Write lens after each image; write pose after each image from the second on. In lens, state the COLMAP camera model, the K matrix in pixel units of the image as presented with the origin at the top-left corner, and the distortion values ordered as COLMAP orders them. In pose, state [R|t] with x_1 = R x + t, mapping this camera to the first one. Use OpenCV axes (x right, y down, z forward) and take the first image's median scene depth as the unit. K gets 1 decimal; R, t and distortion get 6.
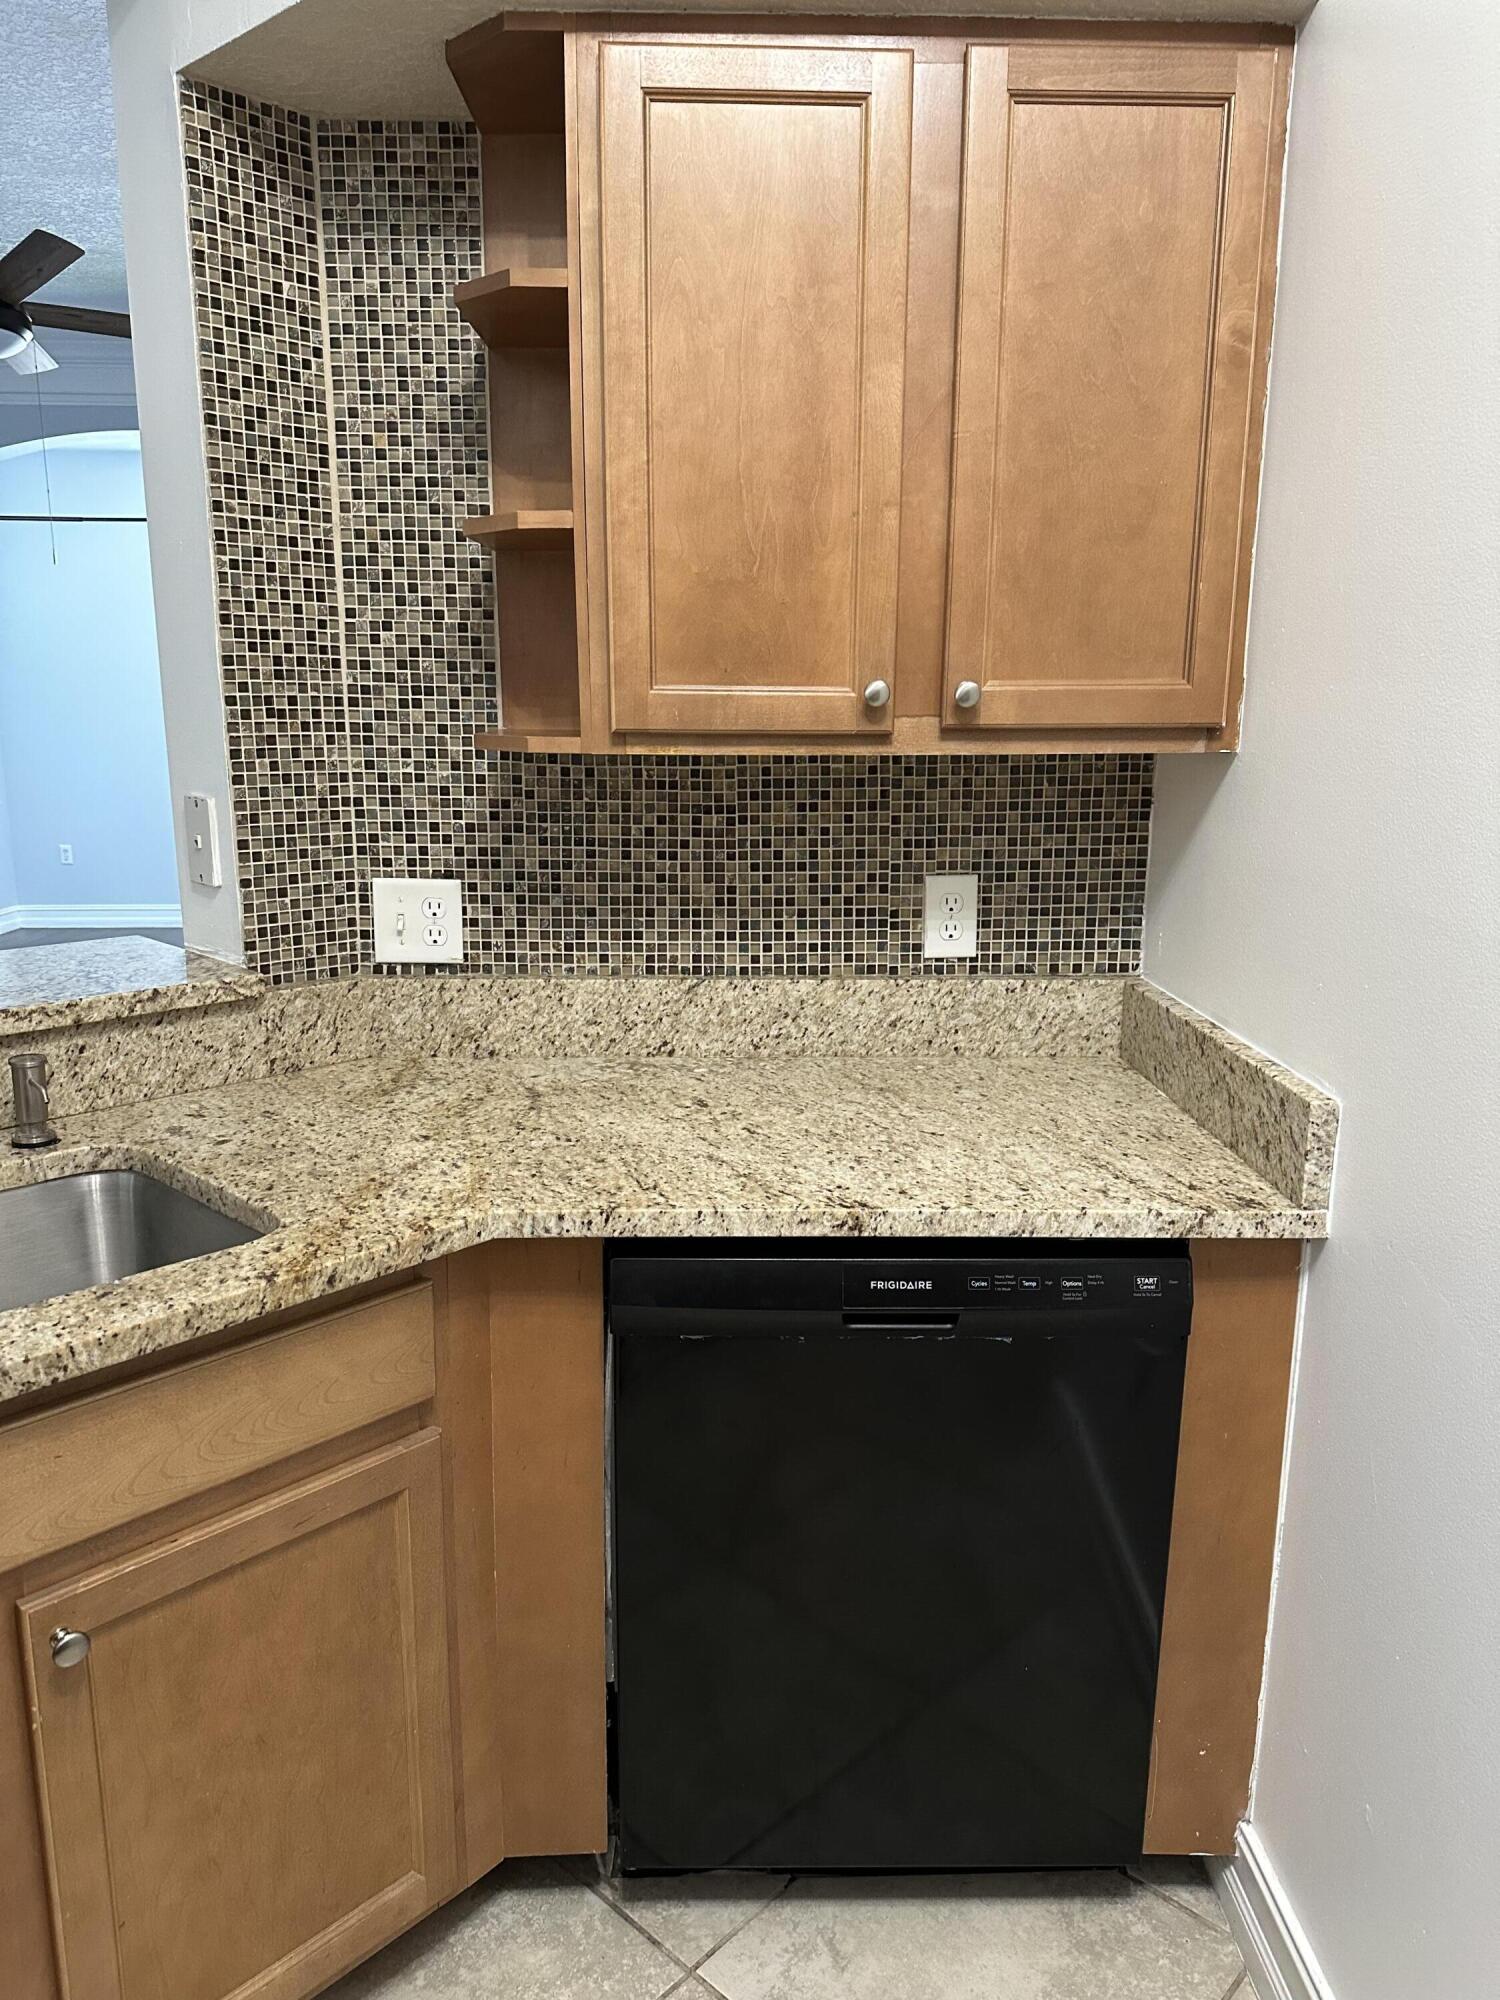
lens RADIAL K [[1376.2, 0, 752.4], [0, 1376.2, 997.4], [0, 0, 1]] dist [0.005108, -0.001582]
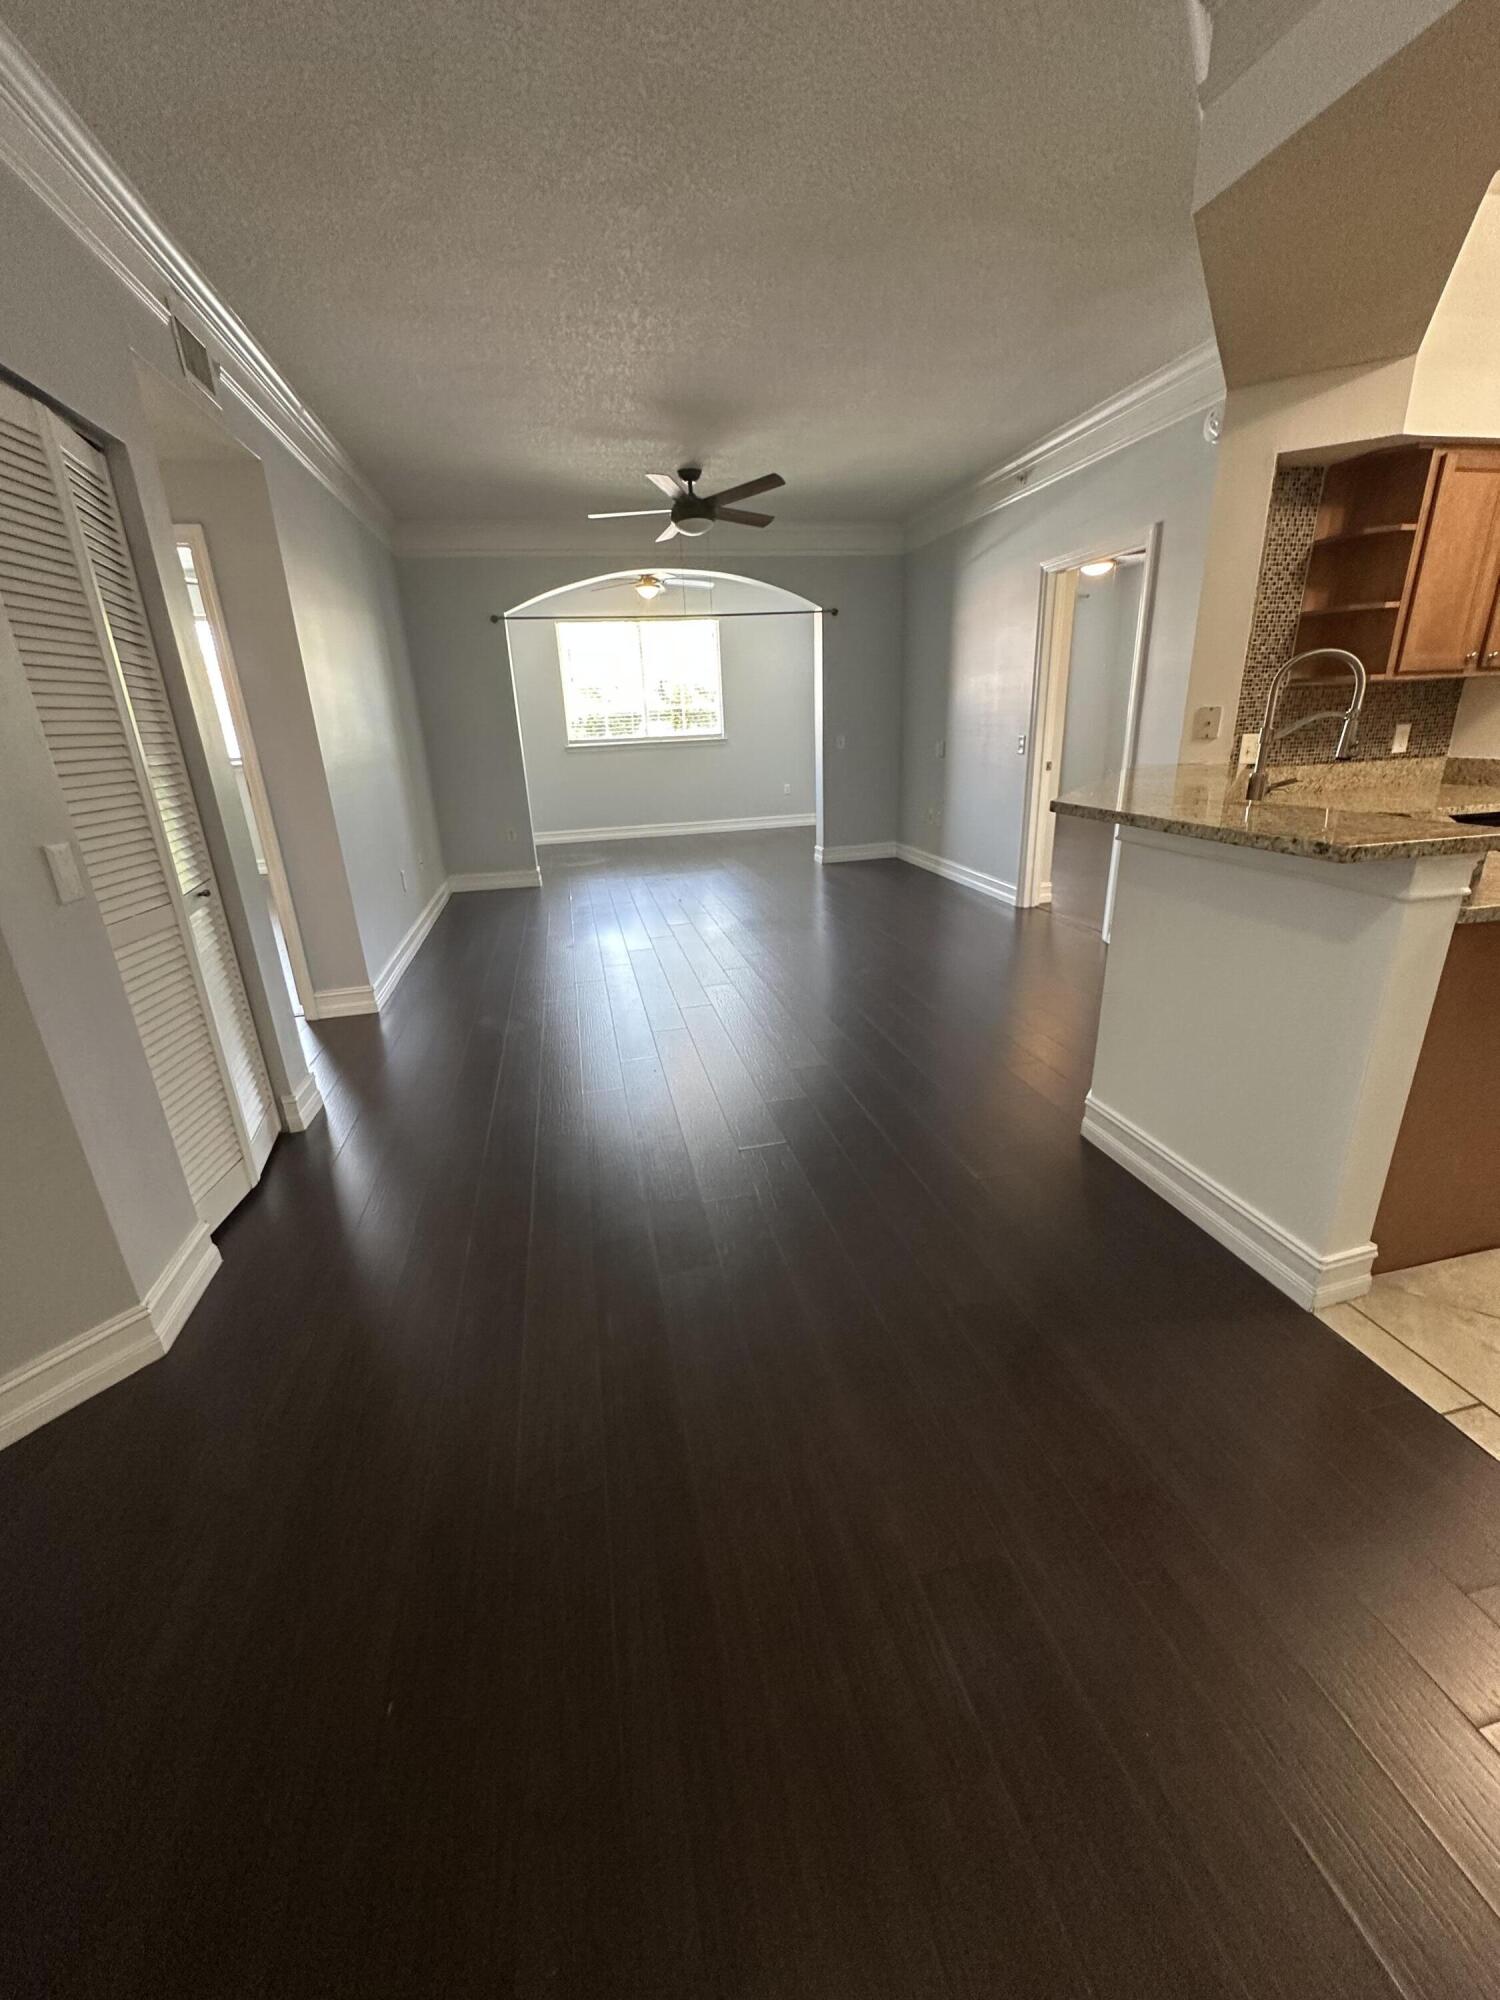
lens RADIAL K [[811.8, 0, 750.6], [0, 811.8, 996.5], [0, 0, 1]] dist [-0.001145, -0.000136]
pose [[0.981945, -0.104319, 0.157805, -1.613926], [0.084979, 0.988548, 0.124706, 0.159316], [-0.169007, -0.109044, 0.979564, -0.574146]]
